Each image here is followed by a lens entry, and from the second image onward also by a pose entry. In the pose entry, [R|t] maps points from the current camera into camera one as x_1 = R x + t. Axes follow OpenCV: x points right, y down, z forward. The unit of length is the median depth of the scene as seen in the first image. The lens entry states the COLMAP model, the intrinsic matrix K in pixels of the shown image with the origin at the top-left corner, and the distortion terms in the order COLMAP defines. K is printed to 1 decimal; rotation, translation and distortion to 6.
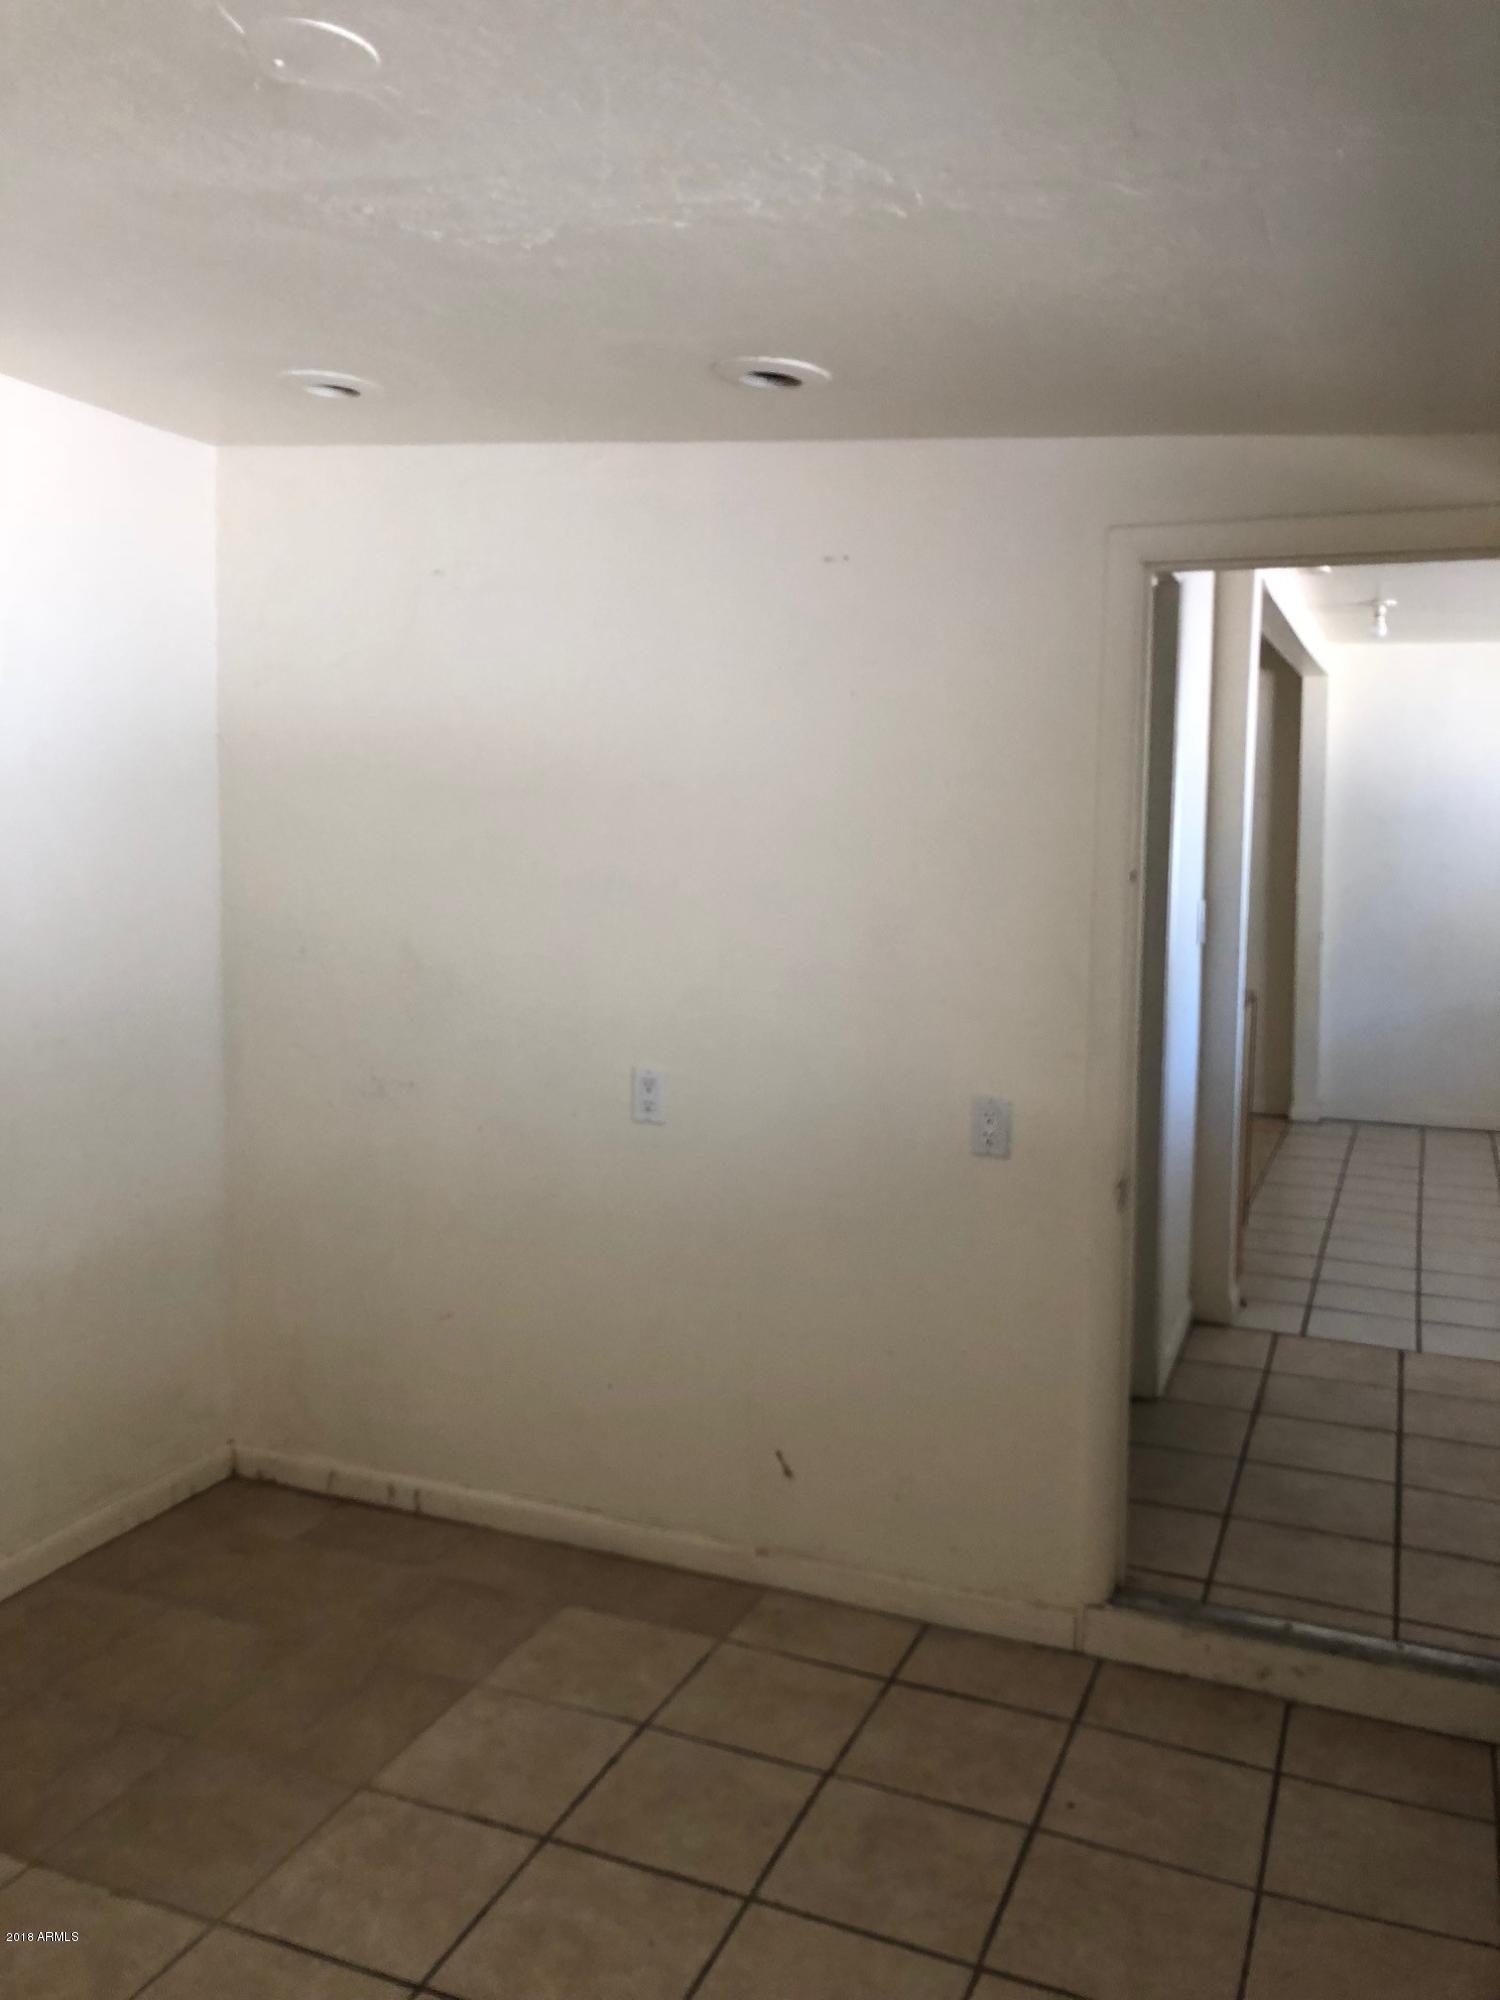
lens RADIAL K [[1637.7, 0, 759.3], [0, 1637.7, 992.0], [0, 0, 1]] dist [0.035204, -0.022989]
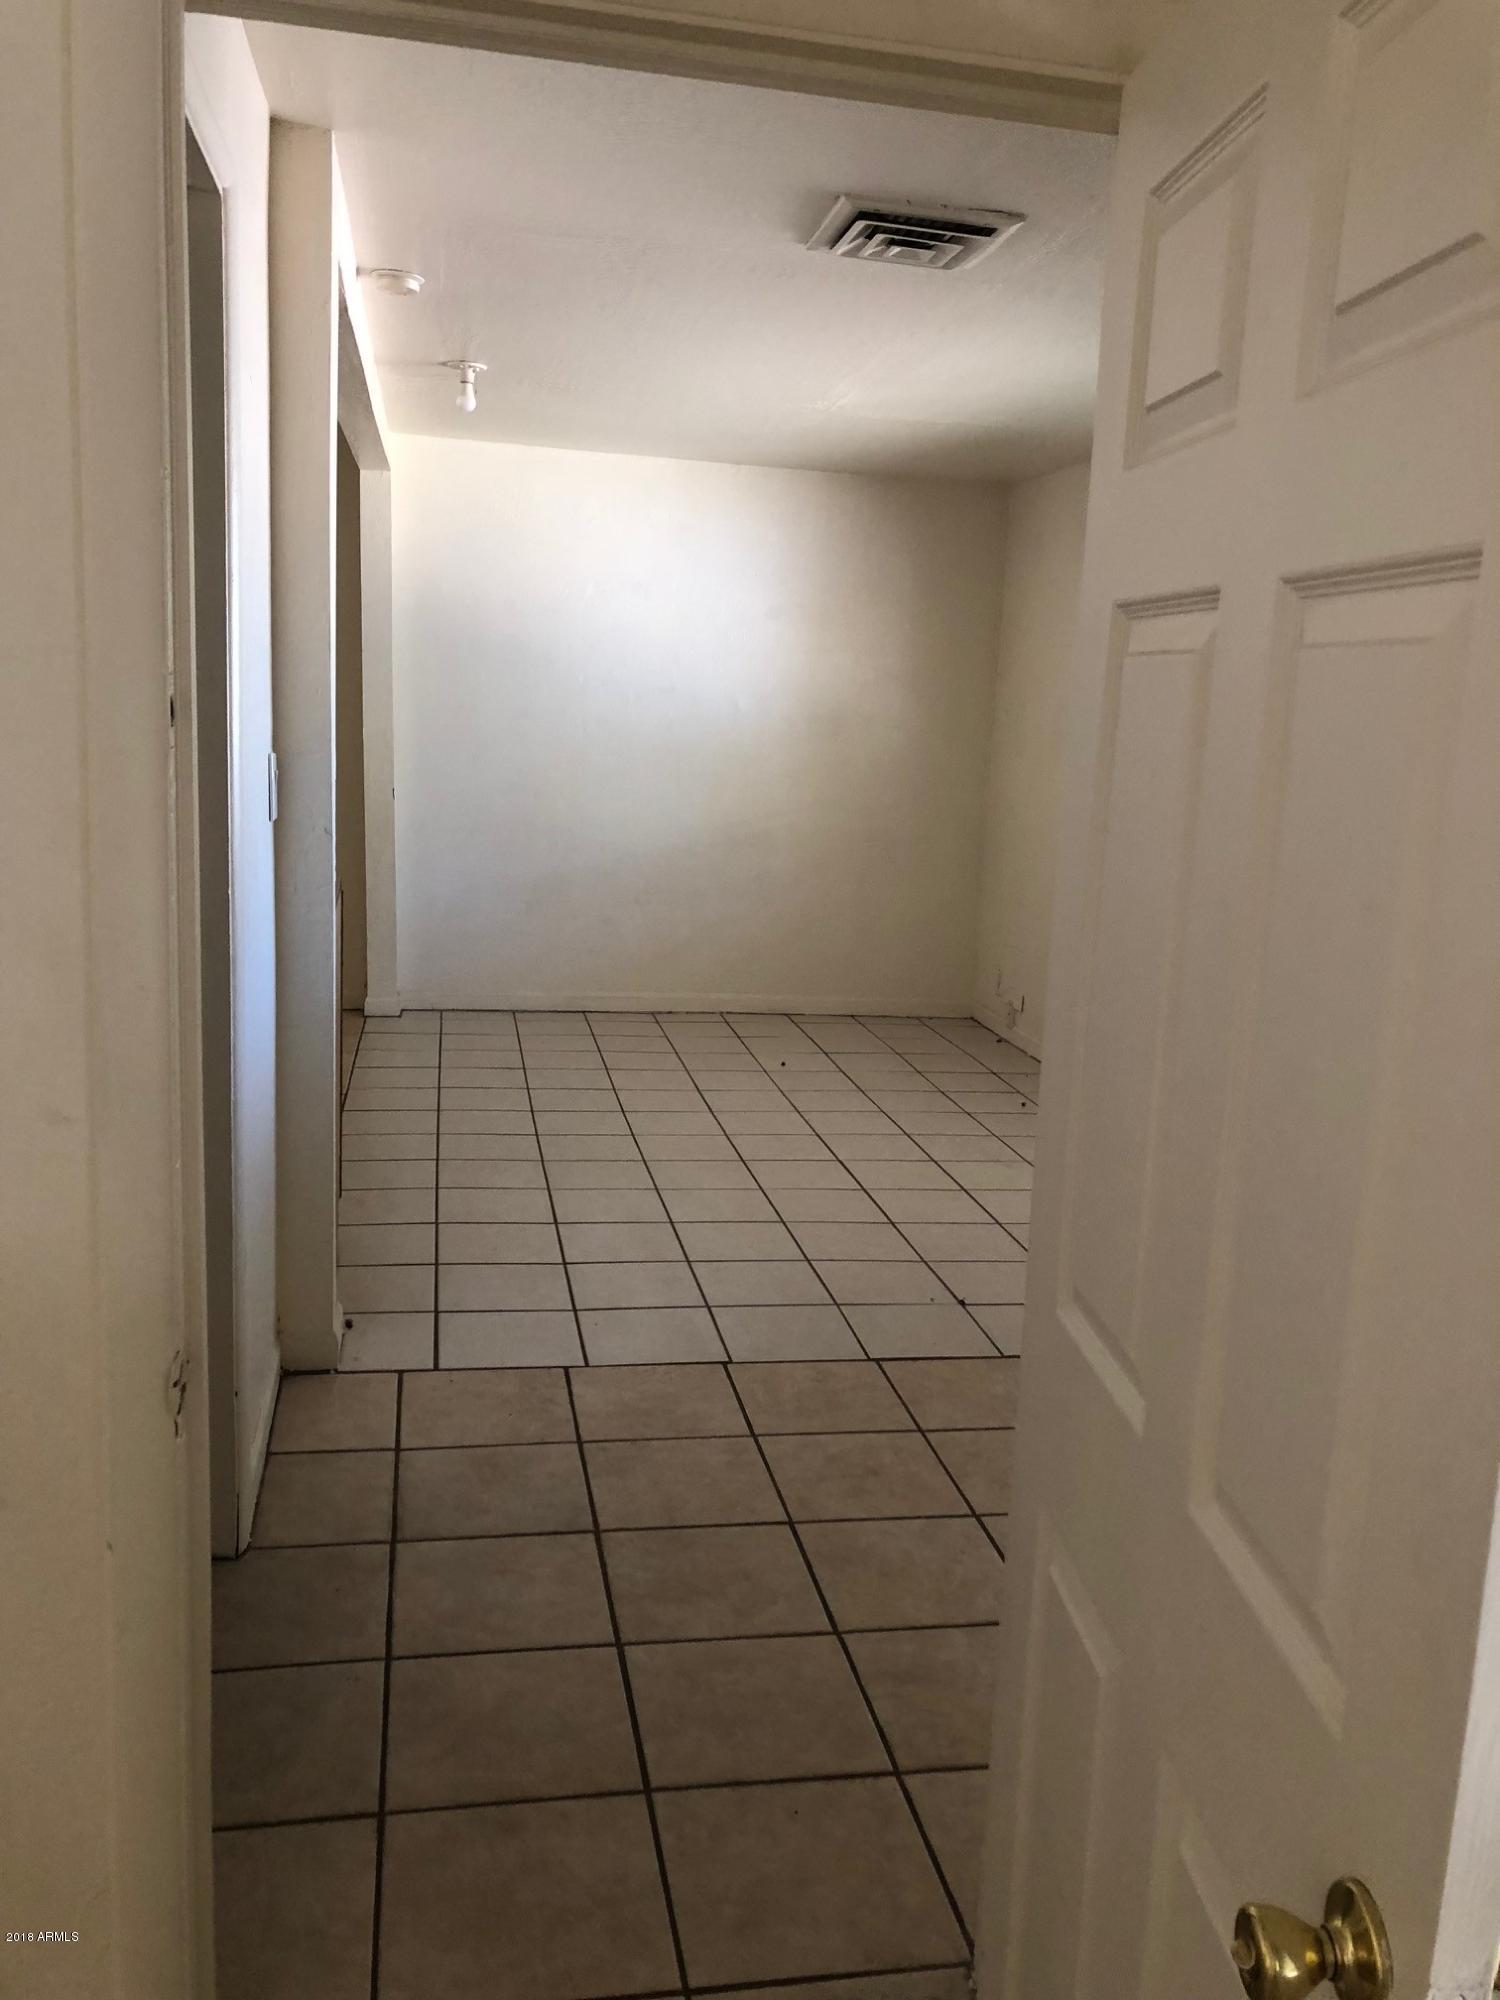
lens RADIAL K [[1637.7, 0, 758.0], [0, 1637.7, 993.8], [0, 0, 1]] dist [0.035204, -0.022989]
pose [[0.840363, -0.064971, 0.538116, 0.060917], [0.012647, 0.994870, 0.100368, -0.019365], [-0.541877, -0.077540, 0.836873, 0.281161]]
